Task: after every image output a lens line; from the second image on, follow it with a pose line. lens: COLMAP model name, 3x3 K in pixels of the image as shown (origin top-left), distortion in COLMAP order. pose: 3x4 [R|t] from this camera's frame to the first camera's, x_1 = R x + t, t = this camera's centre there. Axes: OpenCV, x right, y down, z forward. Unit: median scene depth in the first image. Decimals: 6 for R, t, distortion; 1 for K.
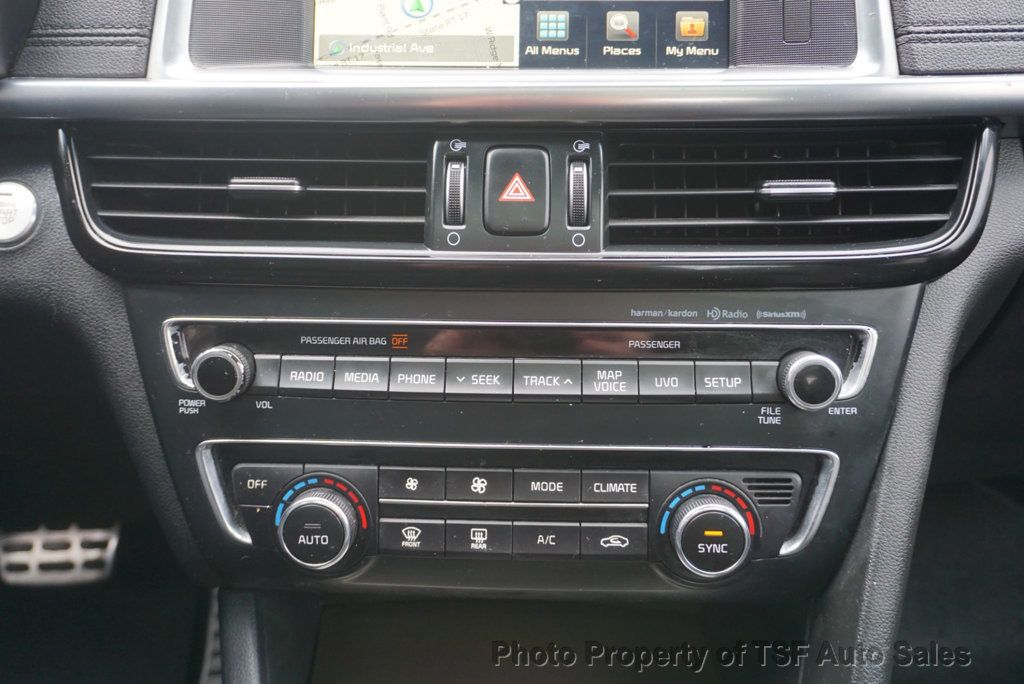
lens RADIAL K [[960.1, 0, 506.9], [0, 960.1, 330.9], [0, 0, 1]] dist [-0.005267, 0.000000]
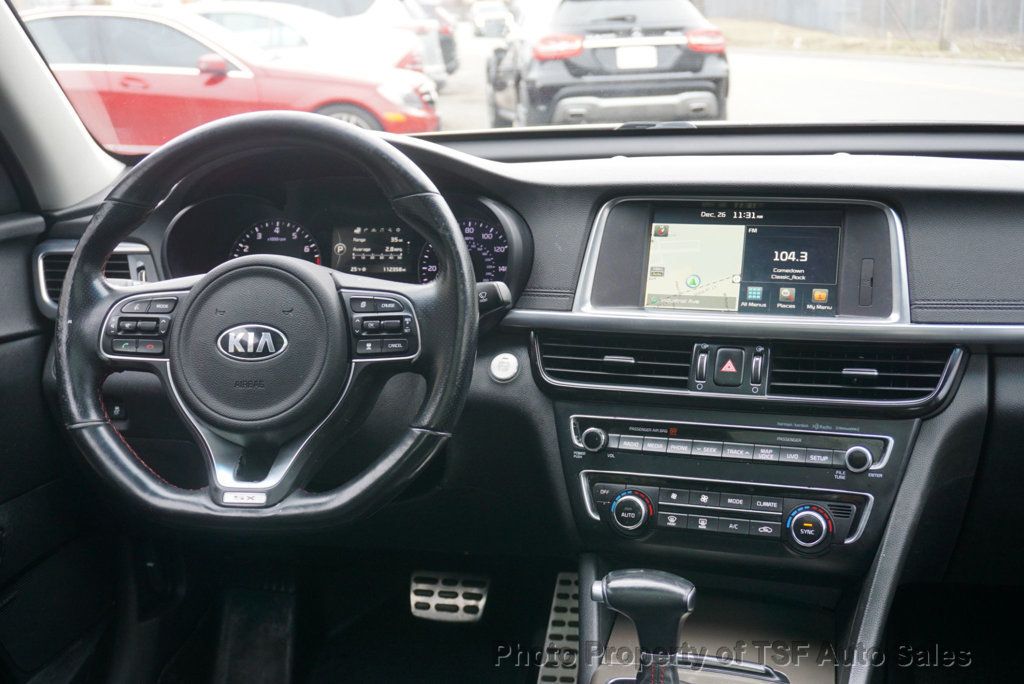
lens RADIAL K [[1329.9, 0, 476.1], [0, 1329.9, 343.0], [0, 0, 1]] dist [-0.049250, 0.000000]
pose [[0.950627, 0.042233, -0.307450, 0.388152], [-0.095880, 0.982197, -0.161541, 0.347343], [0.295154, 0.183043, 0.937752, -2.038867]]
